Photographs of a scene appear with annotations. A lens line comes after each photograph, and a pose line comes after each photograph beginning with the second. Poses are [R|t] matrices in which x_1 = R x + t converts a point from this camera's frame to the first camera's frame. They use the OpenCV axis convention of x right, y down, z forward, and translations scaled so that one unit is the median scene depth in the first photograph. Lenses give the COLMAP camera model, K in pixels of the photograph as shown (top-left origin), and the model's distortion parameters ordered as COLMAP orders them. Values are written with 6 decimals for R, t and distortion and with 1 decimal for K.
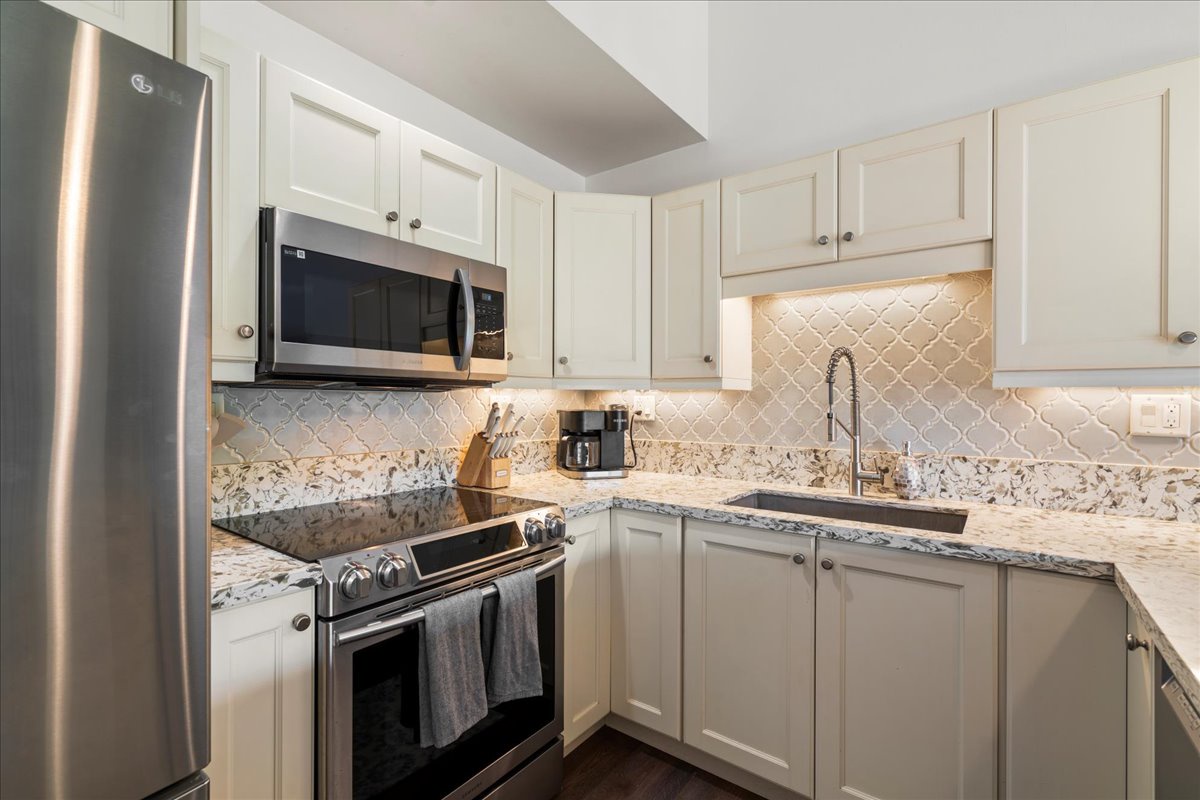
lens RADIAL K [[541.9, 0, 600.0], [0, 541.9, 400.0], [0, 0, 1]] dist [0.000530, 0.001333]
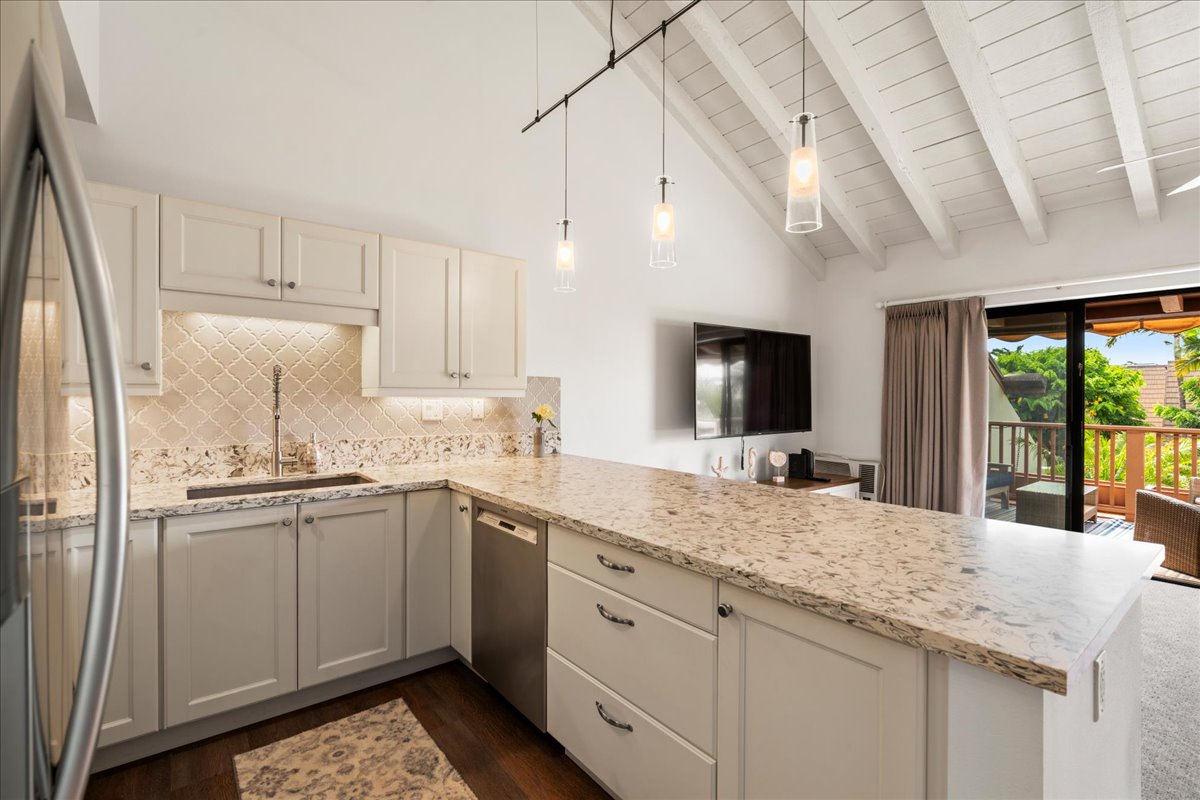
lens RADIAL K [[541.9, 0, 600.0], [0, 541.9, 400.0], [0, 0, 1]] dist [0.000530, 0.001333]
pose [[0.258534, -0.009751, 0.965953, -0.620522], [-0.001894, 0.999942, 0.010601, -0.026360], [-0.966000, -0.004571, 0.258500, -0.097177]]
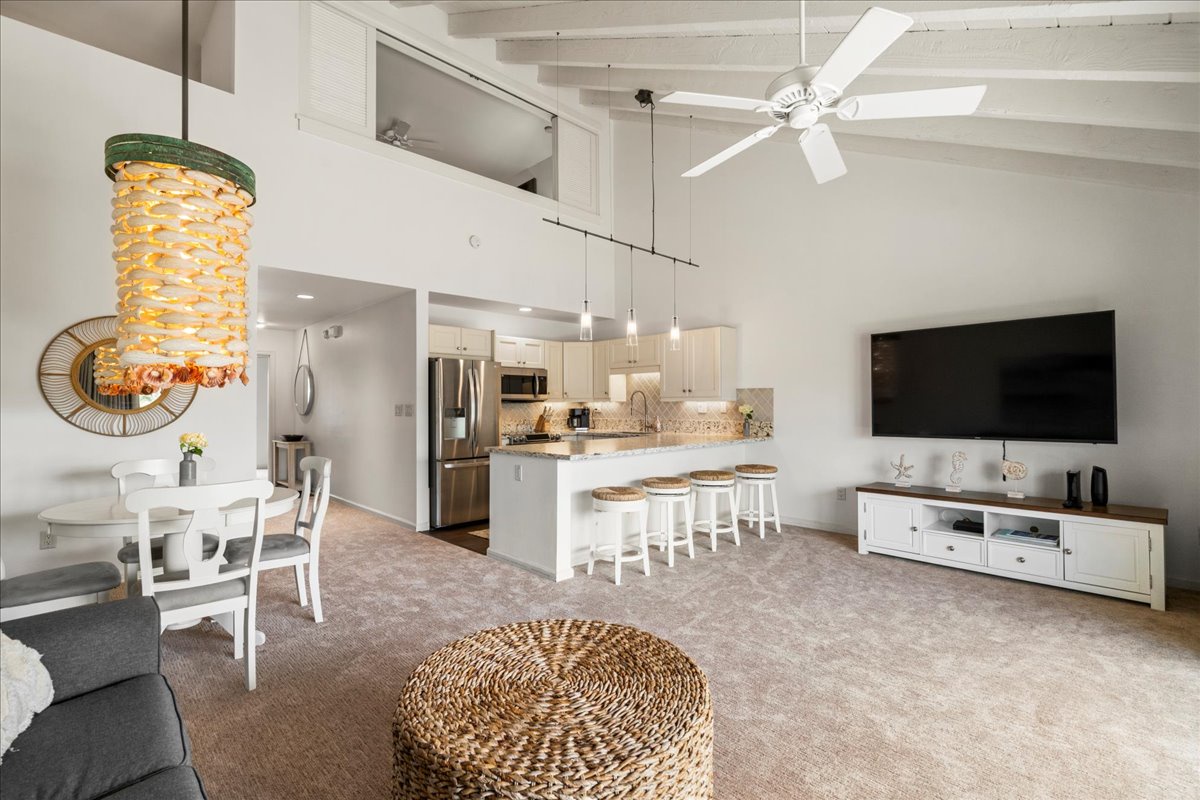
lens RADIAL K [[541.9, 0, 600.0], [0, 541.9, 400.0], [0, 0, 1]] dist [0.000530, 0.001333]
pose [[0.989198, -0.009520, -0.146273, 0.722210], [0.008108, 0.999915, -0.010249, 0.004899], [0.146358, 0.008952, 0.989191, -2.607196]]
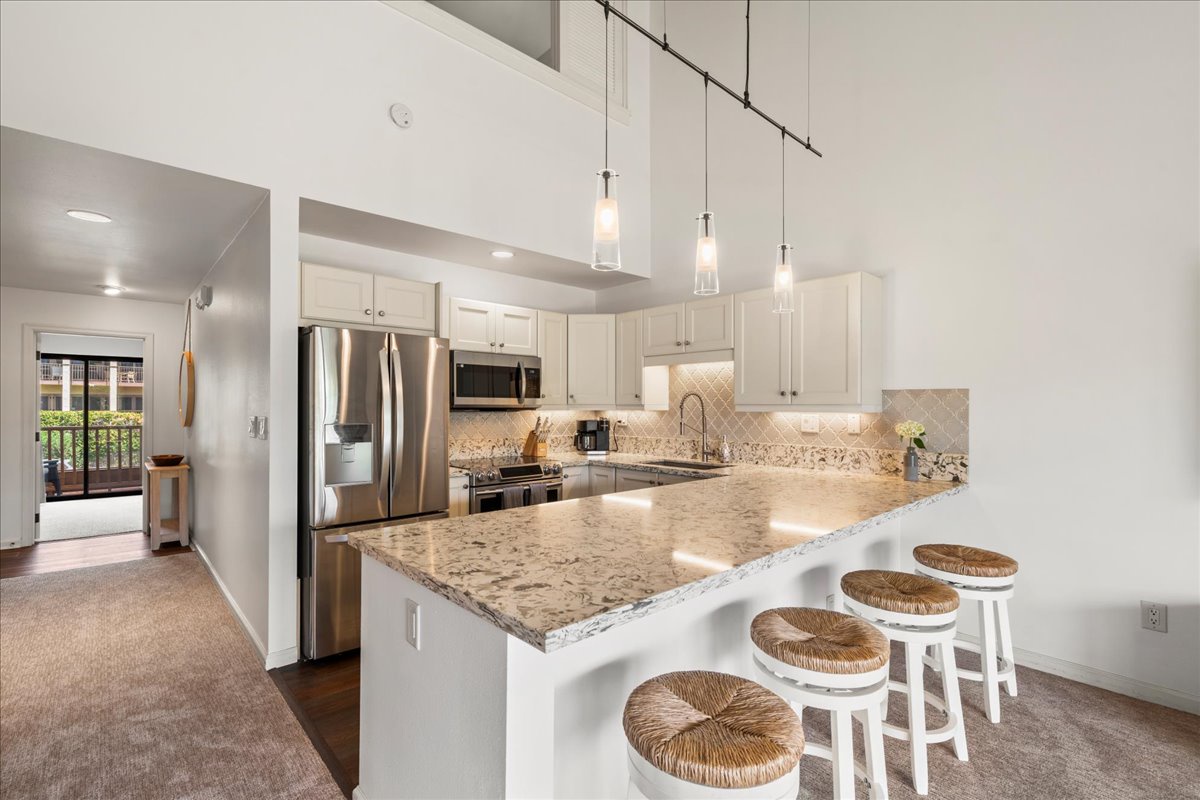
lens RADIAL K [[541.9, 0, 600.0], [0, 541.9, 400.0], [0, 0, 1]] dist [0.000530, 0.001333]
pose [[0.984046, -0.004321, -0.177864, 0.470707], [0.001667, 0.999885, -0.015066, -0.031570], [0.177908, 0.014529, 0.983940, -1.182932]]
